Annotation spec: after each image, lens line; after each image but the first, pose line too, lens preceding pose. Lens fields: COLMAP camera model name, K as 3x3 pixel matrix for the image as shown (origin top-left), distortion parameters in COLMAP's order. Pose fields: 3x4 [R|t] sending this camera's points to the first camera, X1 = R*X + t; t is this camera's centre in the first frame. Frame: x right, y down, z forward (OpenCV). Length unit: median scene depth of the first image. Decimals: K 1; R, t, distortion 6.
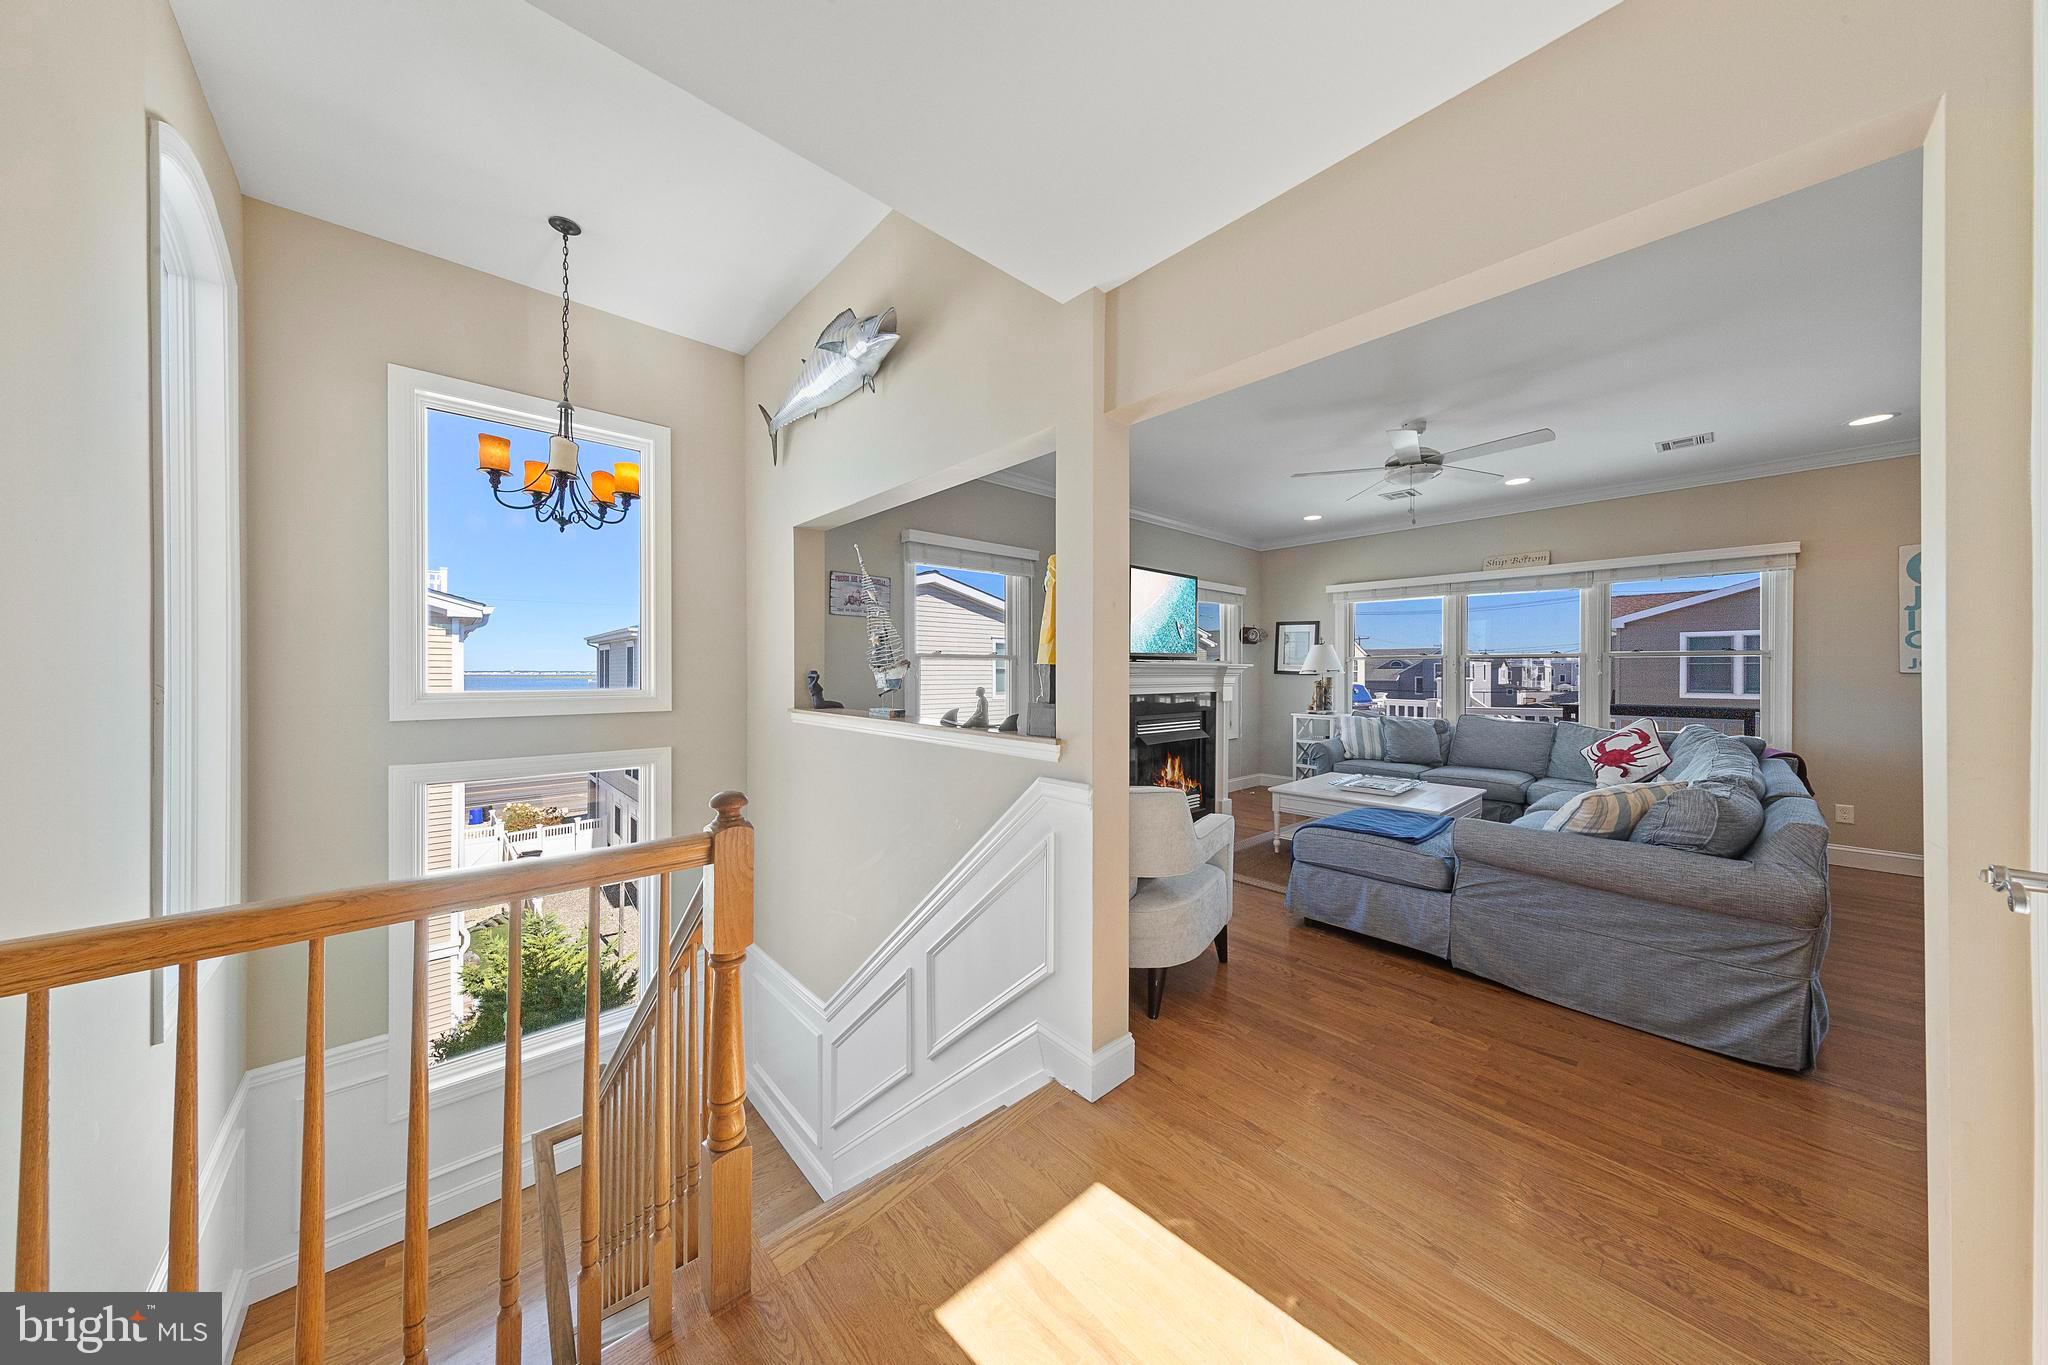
lens RADIAL K [[649.2, 0, 1035.2], [0, 649.2, 686.6], [0, 0, 1]] dist [-0.000798, -0.000036]
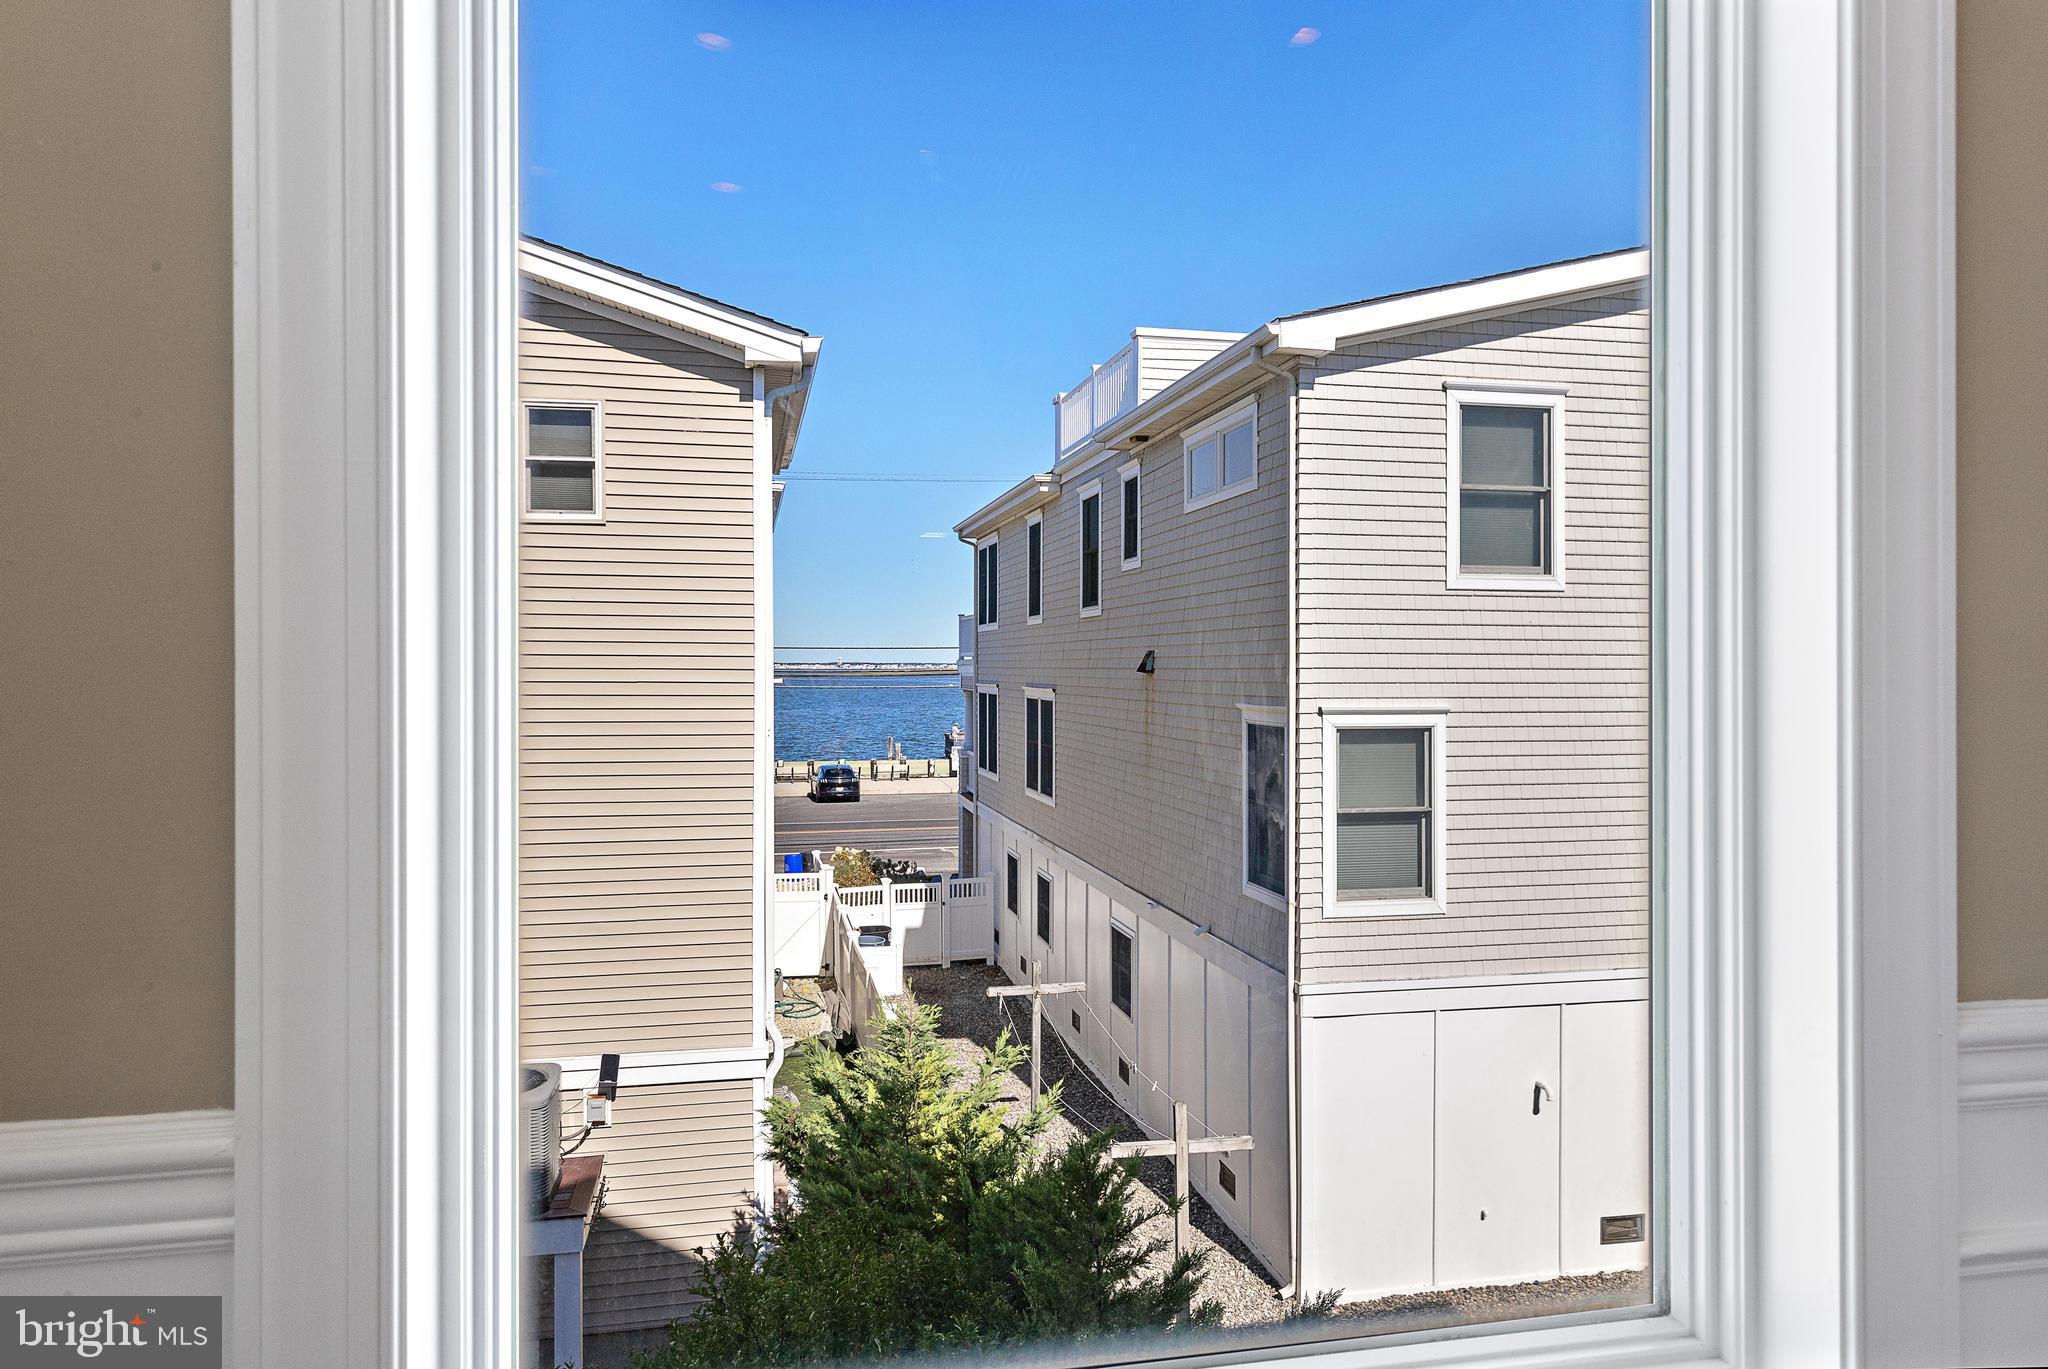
lens RADIAL K [[1361.0, 0, 1032.8], [0, 1361.0, 680.9], [0, 0, 1]] dist [-0.004848, -0.000615]
pose [[0.859525, -0.006687, -0.511050, -0.102212], [0.003631, 0.999969, -0.006978, 0.061917], [0.511081, 0.004142, 0.859523, 0.118344]]
